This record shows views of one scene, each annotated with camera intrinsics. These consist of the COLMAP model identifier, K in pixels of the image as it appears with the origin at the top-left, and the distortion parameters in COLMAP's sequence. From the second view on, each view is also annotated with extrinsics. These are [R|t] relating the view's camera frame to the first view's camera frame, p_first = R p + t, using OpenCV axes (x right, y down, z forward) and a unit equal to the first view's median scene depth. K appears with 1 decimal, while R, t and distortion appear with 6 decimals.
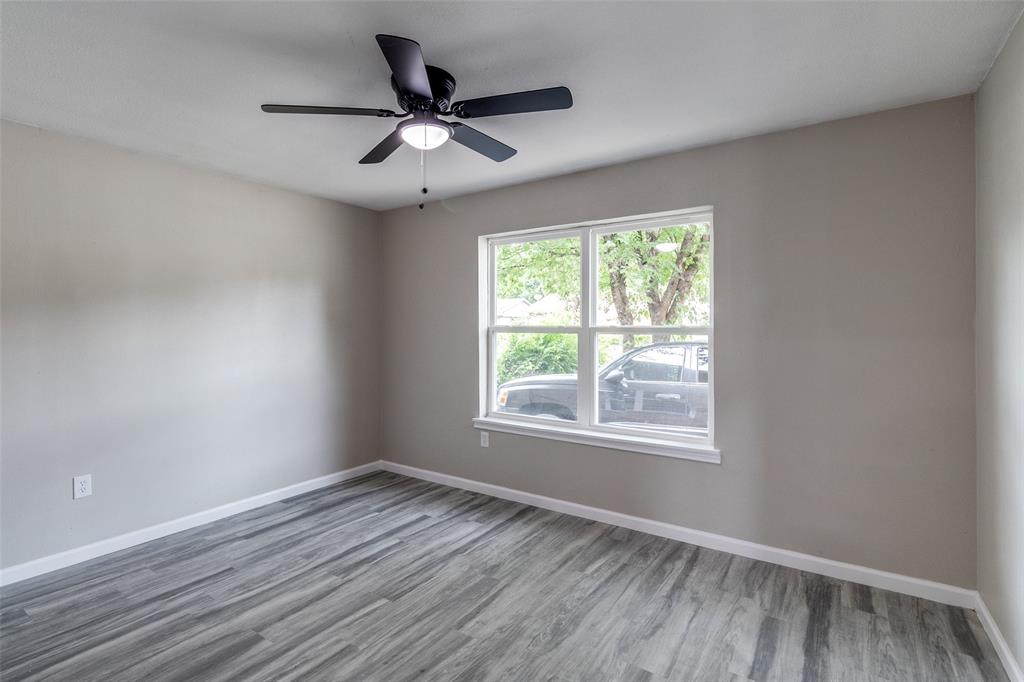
lens RADIAL K [[493.7, 0, 498.4], [0, 493.7, 313.3], [0, 0, 1]] dist [-0.006857, 0.000960]
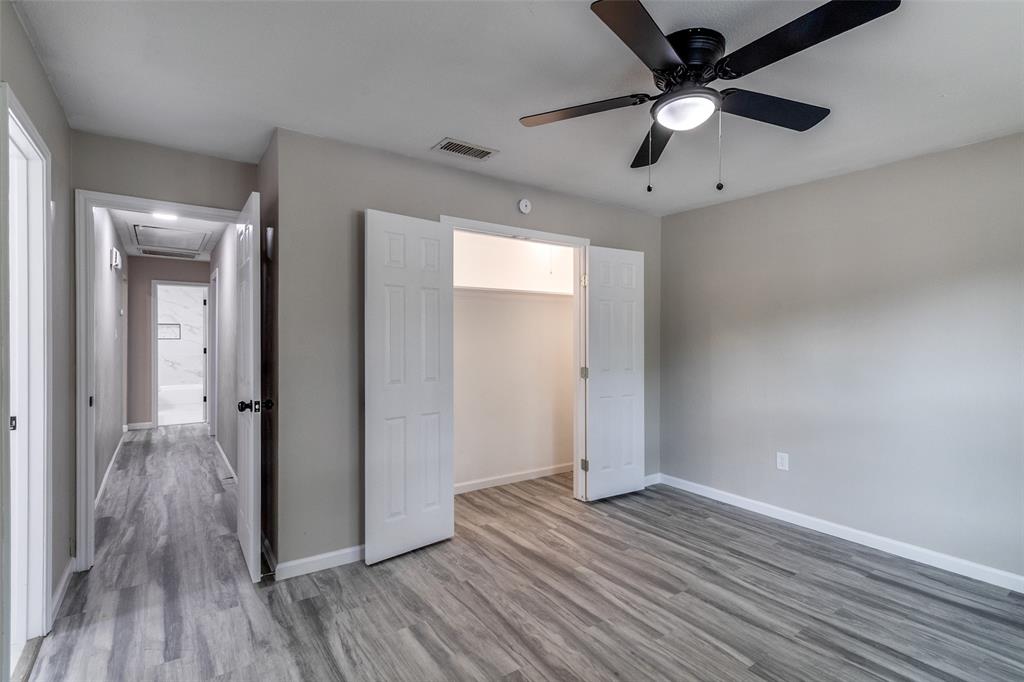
lens RADIAL K [[493.7, 0, 512.9], [0, 493.7, 337.8], [0, 0, 1]] dist [-0.006857, 0.000960]
pose [[-0.350755, 0.001508, -0.936466, 0.698624], [0.015070, 0.999878, -0.004035, 0.032087], [0.936346, -0.015528, -0.350735, 0.943645]]
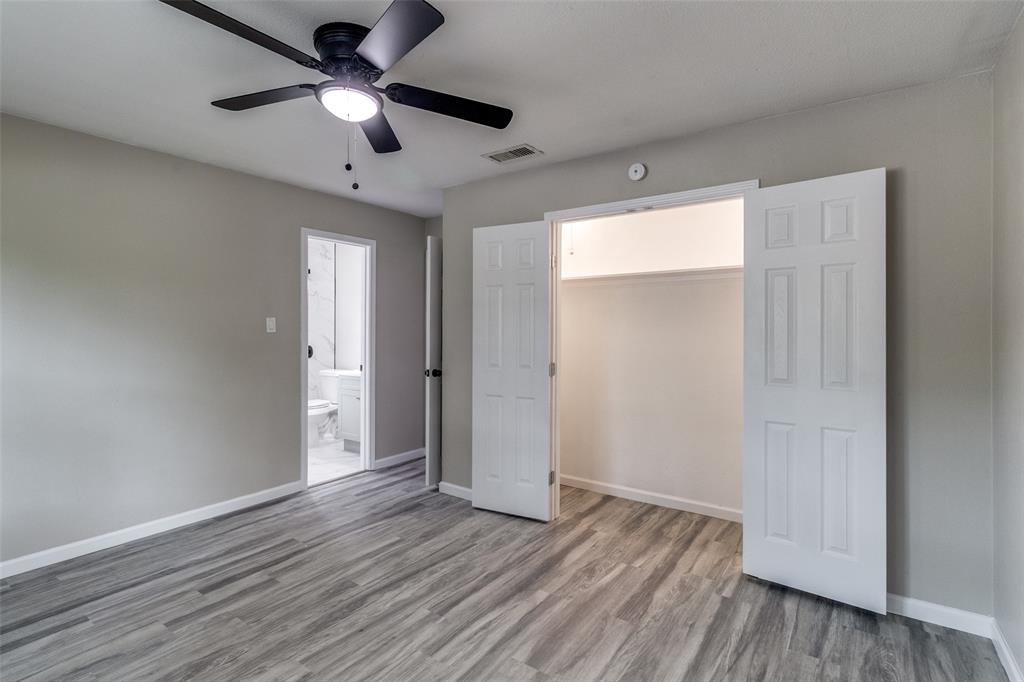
lens RADIAL K [[493.7, 0, 493.6], [0, 493.7, 330.5], [0, 0, 1]] dist [-0.006857, 0.000960]
pose [[-0.999493, -0.002783, 0.031722, -0.395107], [-0.003271, 0.999877, -0.015337, 0.049848], [-0.031676, -0.015433, -0.999379, 1.714776]]
